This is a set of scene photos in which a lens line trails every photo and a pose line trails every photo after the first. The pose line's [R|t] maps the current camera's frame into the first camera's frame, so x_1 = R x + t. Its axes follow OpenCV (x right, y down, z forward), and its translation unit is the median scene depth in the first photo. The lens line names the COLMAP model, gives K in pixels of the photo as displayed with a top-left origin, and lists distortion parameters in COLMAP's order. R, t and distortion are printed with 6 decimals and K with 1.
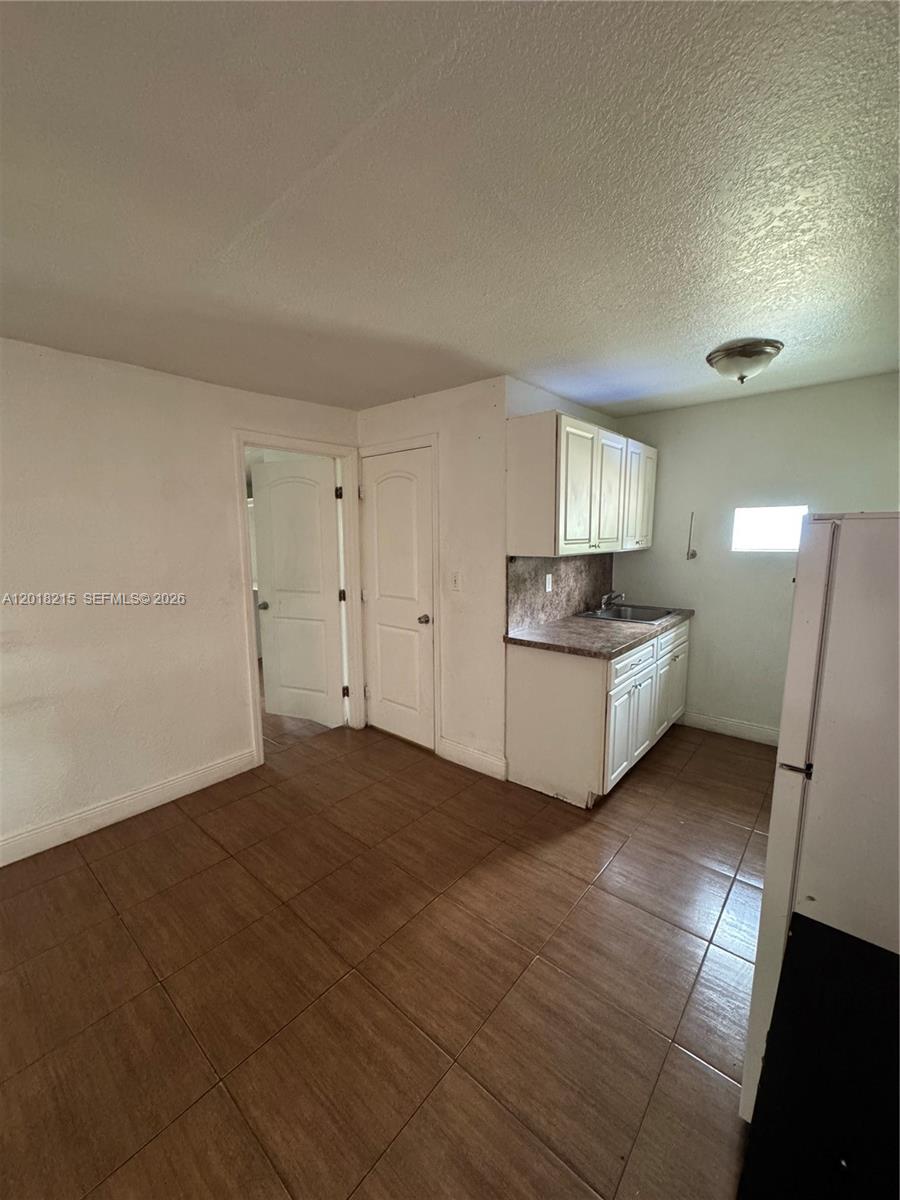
lens RADIAL K [[478.5, 0, 450.5], [0, 478.5, 603.1], [0, 0, 1]] dist [-0.001679, -0.000657]
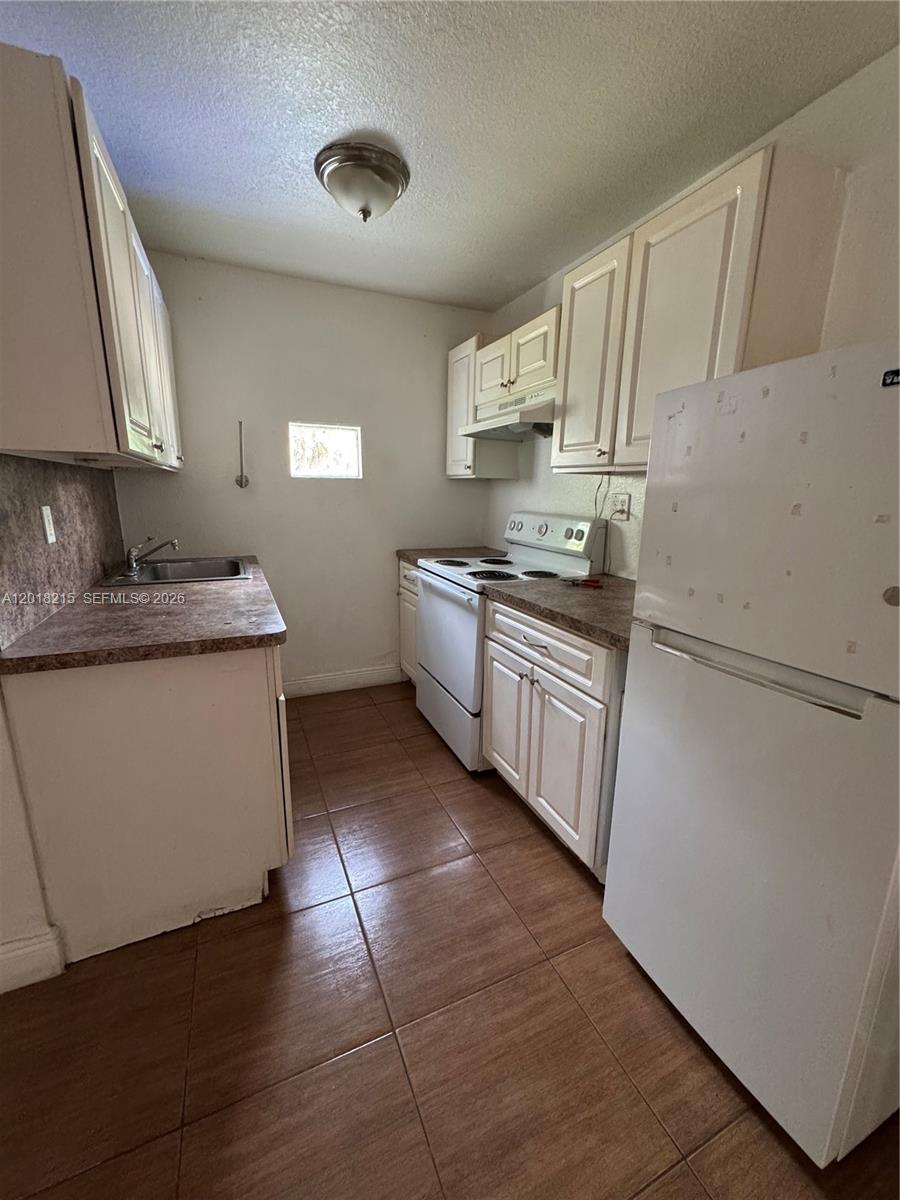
lens RADIAL K [[478.5, 0, 452.1], [0, 478.5, 600.8], [0, 0, 1]] dist [-0.001679, -0.000657]
pose [[0.433014, -0.186015, 0.881985, -0.049827], [0.109061, 0.982098, 0.153586, 0.002812], [-0.894765, 0.029685, 0.445549, 0.401345]]
